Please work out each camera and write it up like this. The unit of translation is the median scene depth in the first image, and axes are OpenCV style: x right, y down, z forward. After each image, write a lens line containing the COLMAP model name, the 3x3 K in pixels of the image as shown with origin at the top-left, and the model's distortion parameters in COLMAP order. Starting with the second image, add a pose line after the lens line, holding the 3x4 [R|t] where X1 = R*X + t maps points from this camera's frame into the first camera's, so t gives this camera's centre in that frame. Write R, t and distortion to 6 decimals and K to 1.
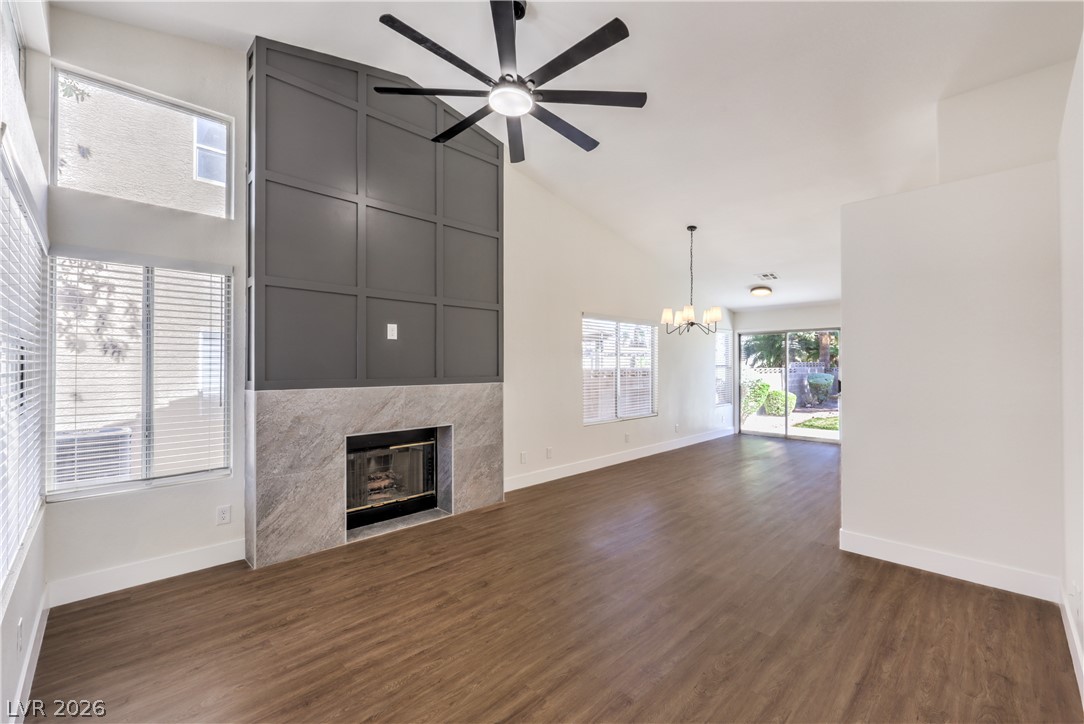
lens RADIAL K [[446.5, 0, 544.2], [0, 446.5, 365.0], [0, 0, 1]] dist [0.000082, -0.001123]
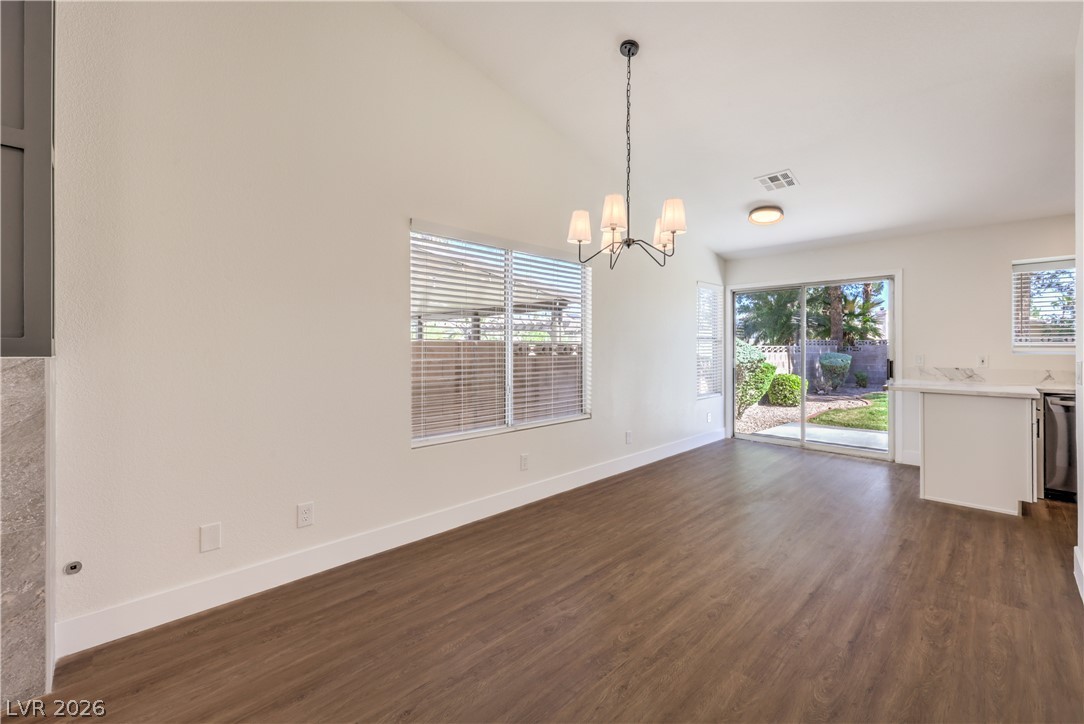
lens RADIAL K [[446.5, 0, 555.6], [0, 446.5, 350.2], [0, 0, 1]] dist [0.000082, -0.001123]
pose [[0.999833, -0.001022, 0.018241, 0.315100], [0.000943, 0.999990, 0.004369, 0.033690], [-0.018245, -0.004351, 0.999824, 0.664212]]
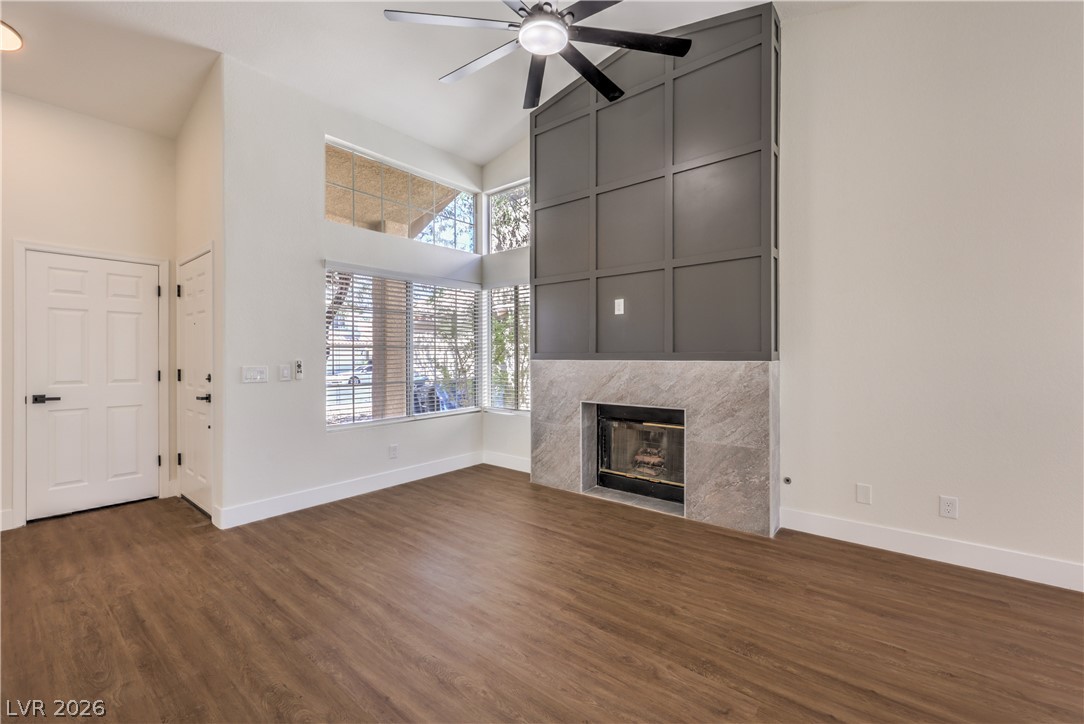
lens RADIAL K [[446.5, 0, 550.5], [0, 446.5, 359.0], [0, 0, 1]] dist [0.000082, -0.001123]
pose [[0.122726, 0.010477, -0.992385, 0.550550], [0.008588, 0.999896, 0.011619, 0.026323], [0.992403, -0.009949, 0.122623, 0.611223]]
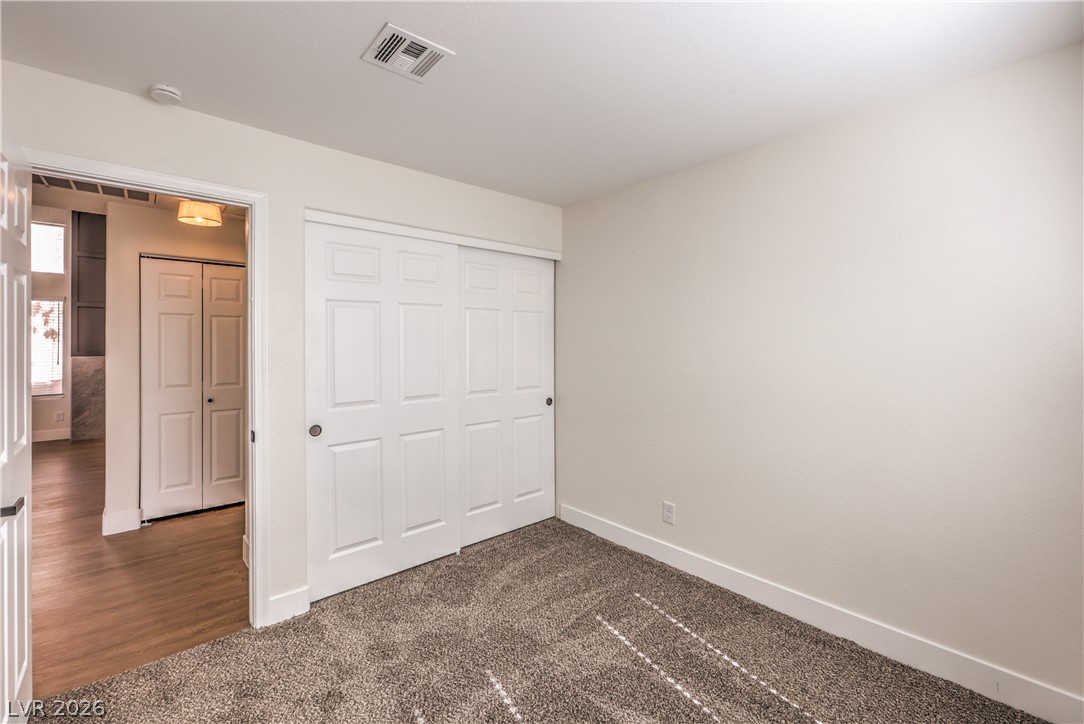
lens RADIAL K [[446.5, 0, 570.4], [0, 446.5, 338.9], [0, 0, 1]] dist [0.000082, -0.001123]
pose [[0.999698, 0.022235, -0.010432, 1.190240], [-0.022108, 0.999681, 0.012220, -0.072186], [0.010700, -0.011985, 0.999871, -0.742341]]
